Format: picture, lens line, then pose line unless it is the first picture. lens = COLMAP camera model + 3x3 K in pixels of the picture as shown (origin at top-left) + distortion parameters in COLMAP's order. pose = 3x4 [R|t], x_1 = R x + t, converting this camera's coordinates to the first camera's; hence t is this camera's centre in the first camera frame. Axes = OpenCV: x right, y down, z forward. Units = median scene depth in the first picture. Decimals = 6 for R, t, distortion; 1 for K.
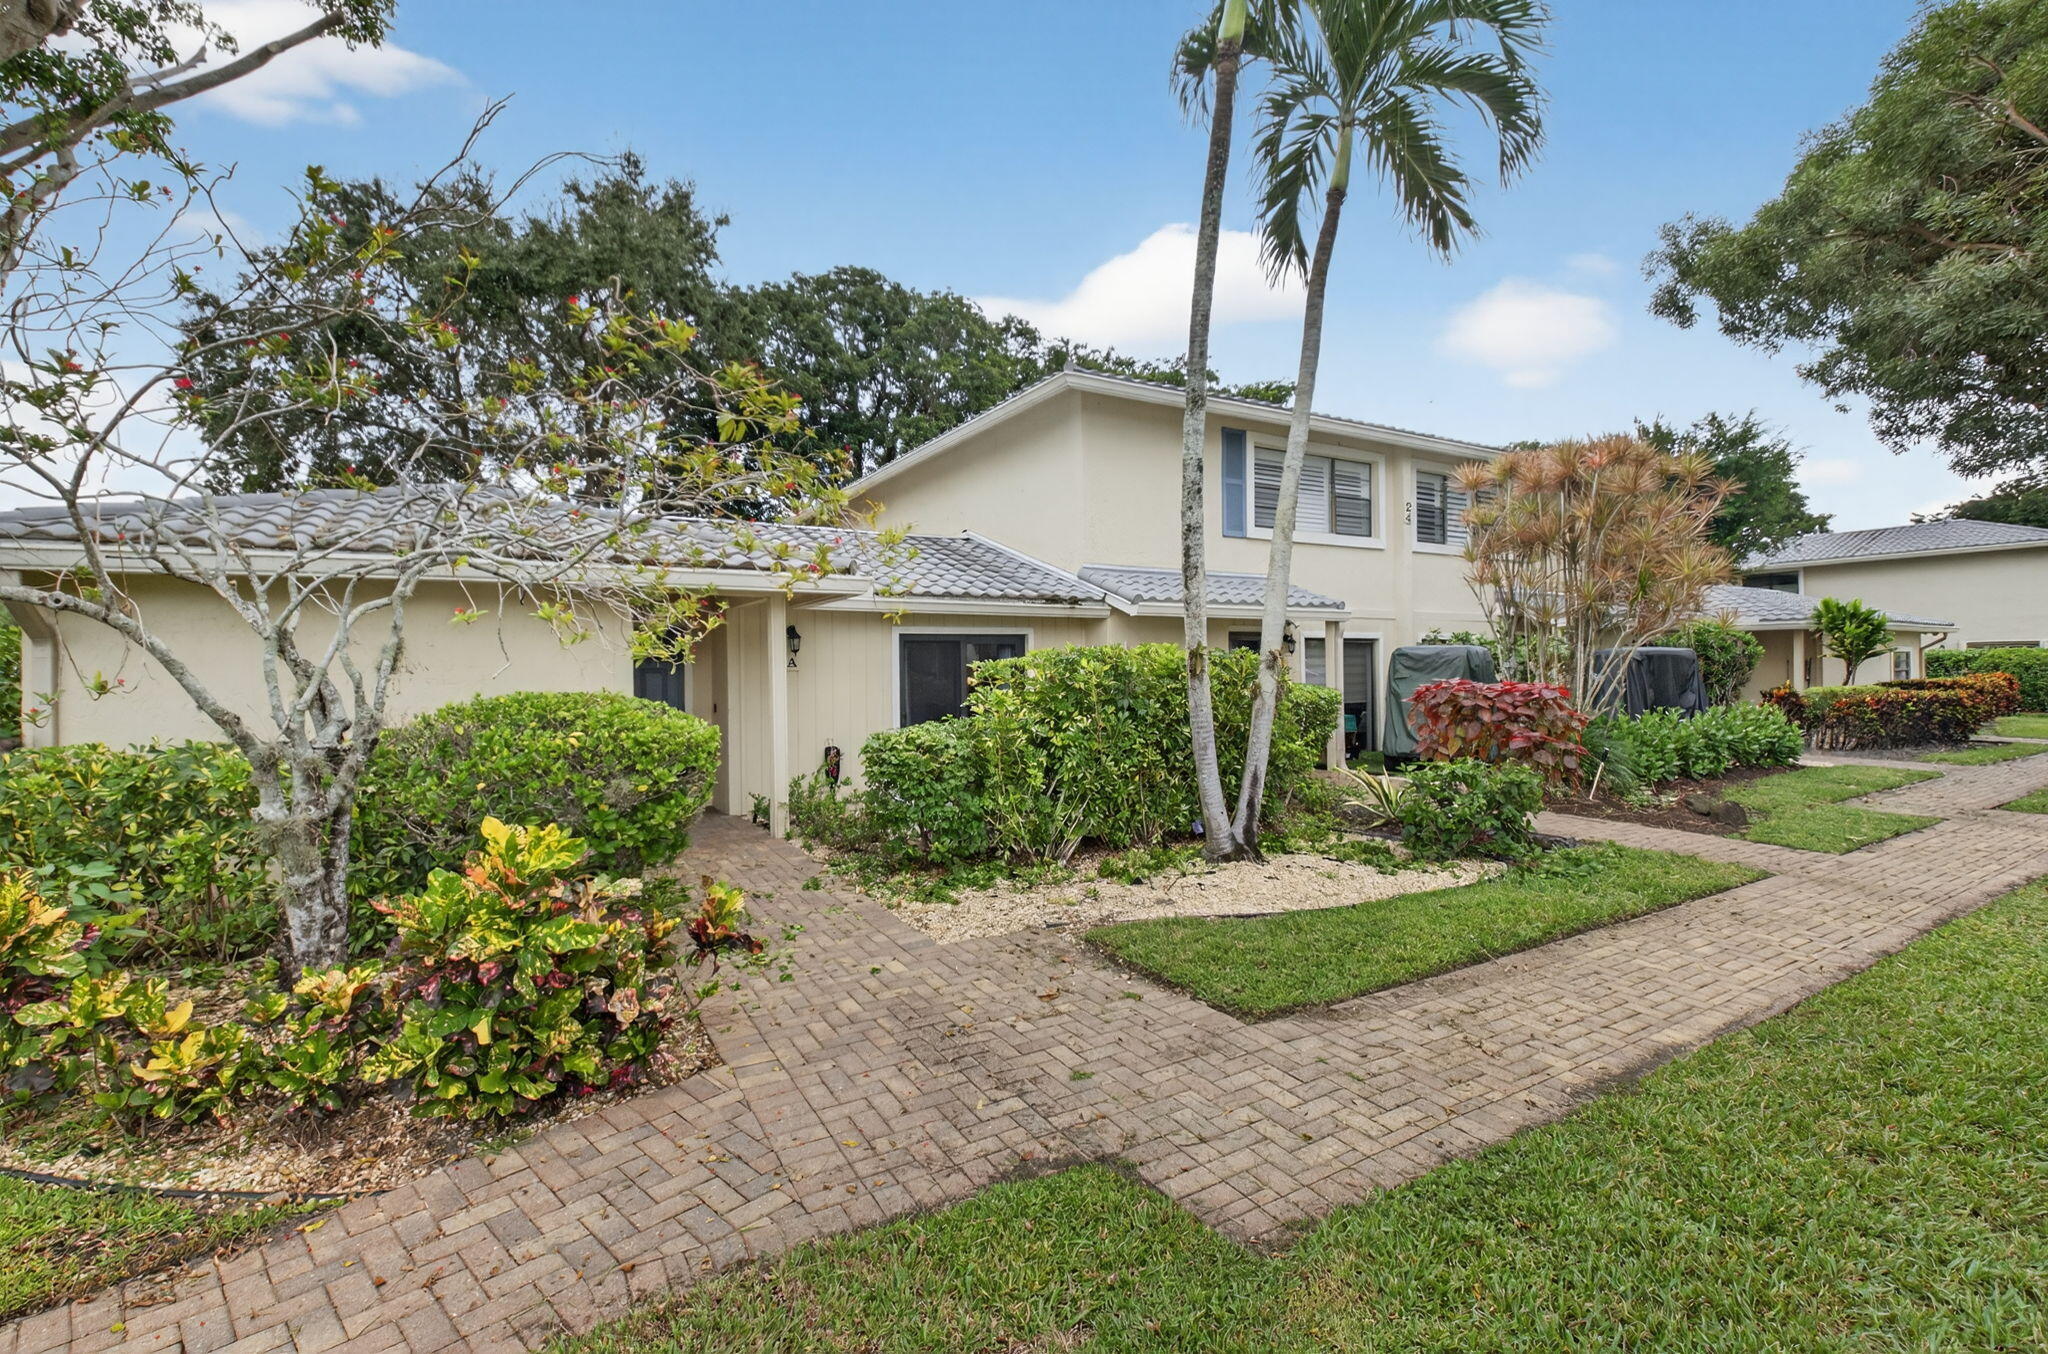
lens RADIAL K [[890.1, 0, 1028.9], [0, 890.1, 671.9], [0, 0, 1]] dist [-0.000791, -0.015877]
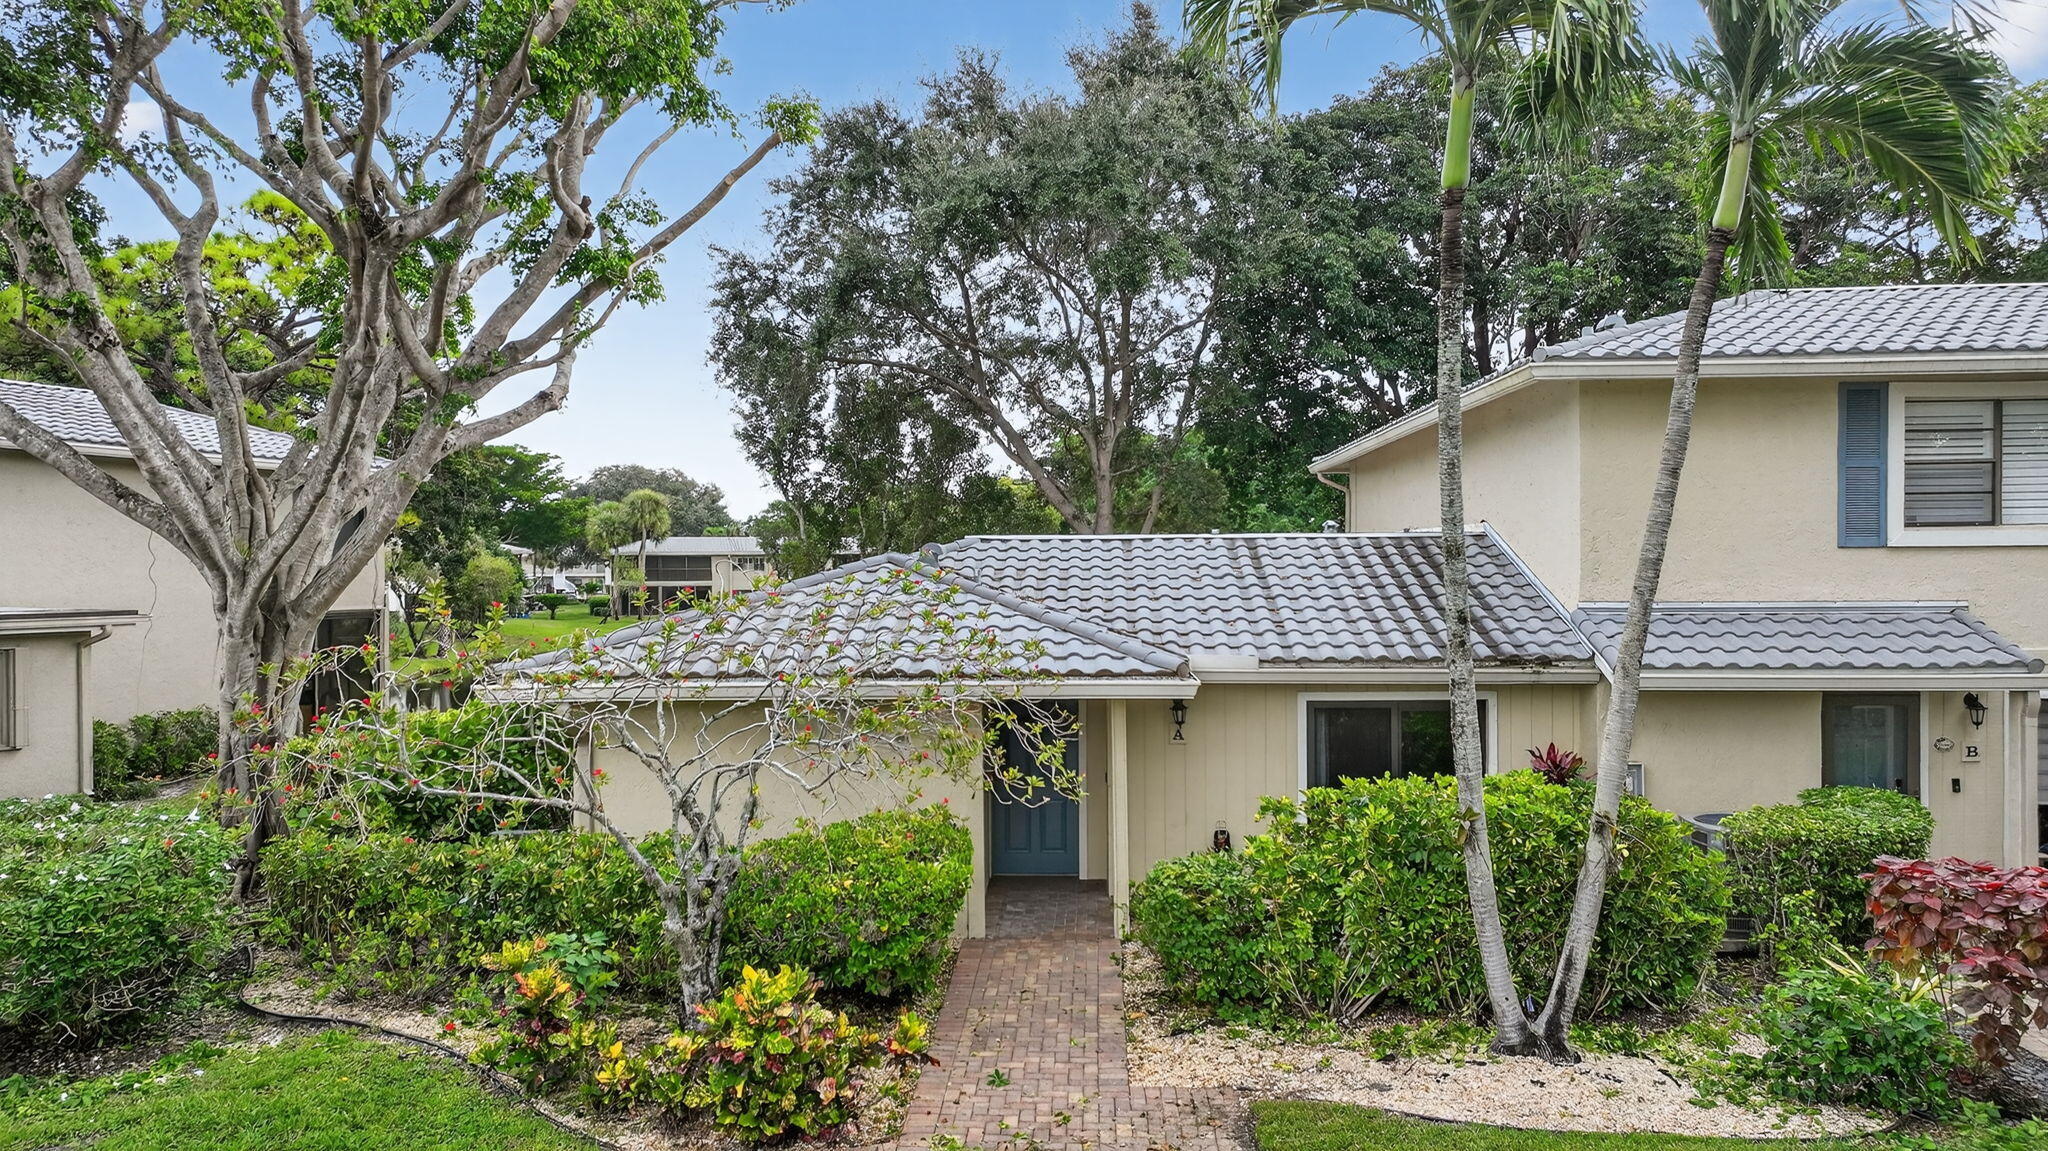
lens RADIAL K [[1424.4, 0, 1033.0], [0, 1424.4, 604.7], [0, 0, 1]] dist [-0.018839, 0.031204]
pose [[0.839379, 0.018919, -0.543217, 0.566530], [-0.006641, 0.999676, 0.024554, -0.256614], [0.543505, -0.017003, 0.839234, -0.420174]]
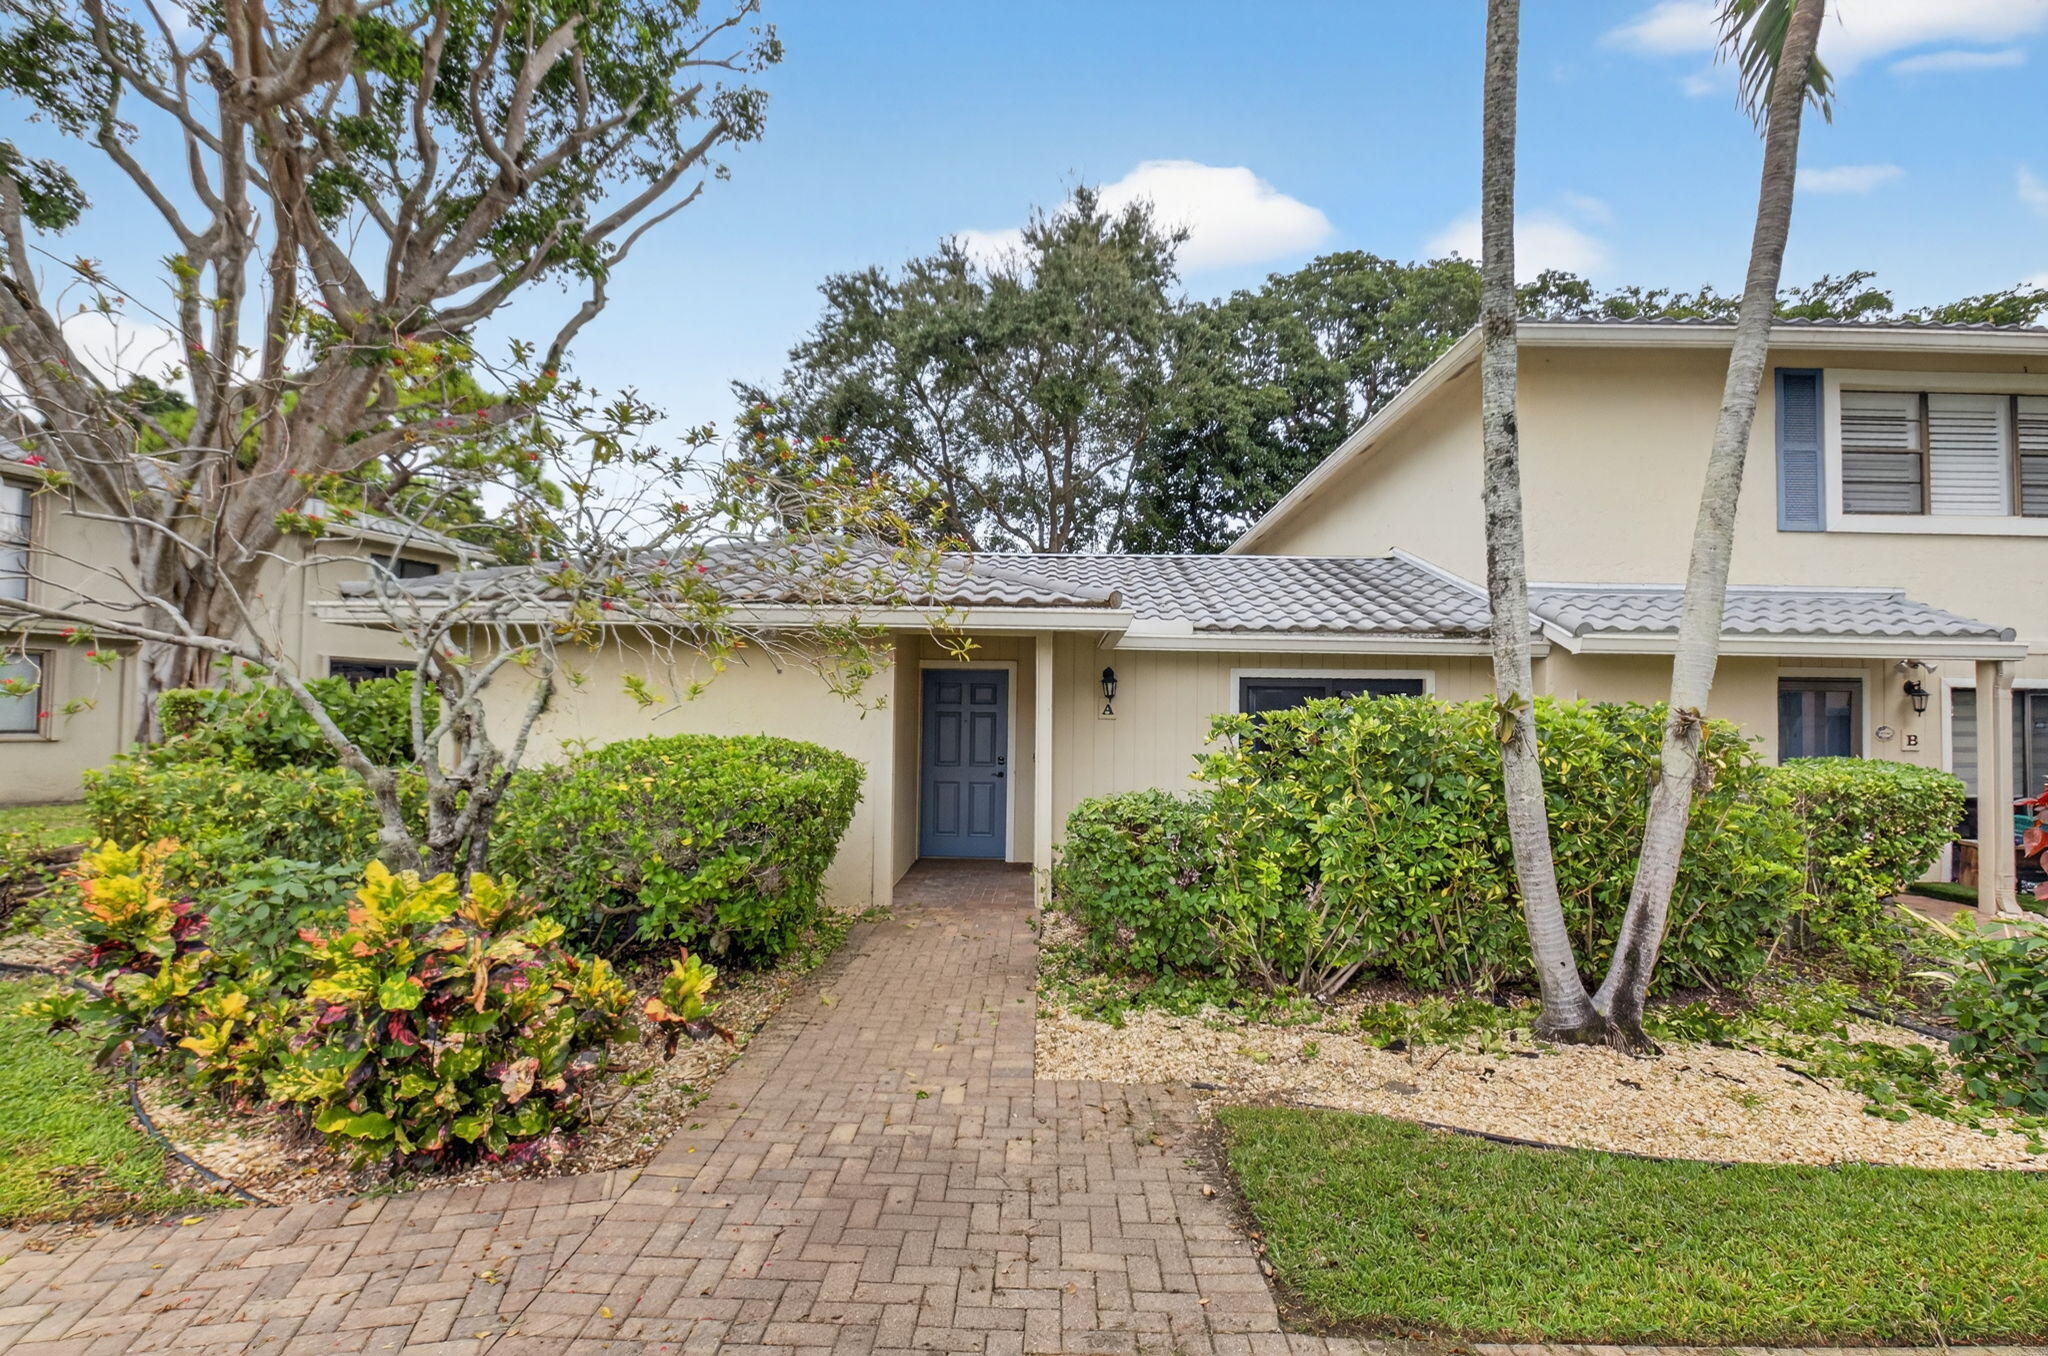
lens RADIAL K [[982.0, 0, 1015.8], [0, 982.0, 684.1], [0, 0, 1]] dist [0.006487, -0.023094]
pose [[0.845052, 0.009081, -0.534606, 0.253464], [-0.027546, 0.999267, -0.026567, -0.010783], [0.533973, 0.037177, 0.844684, 0.188723]]
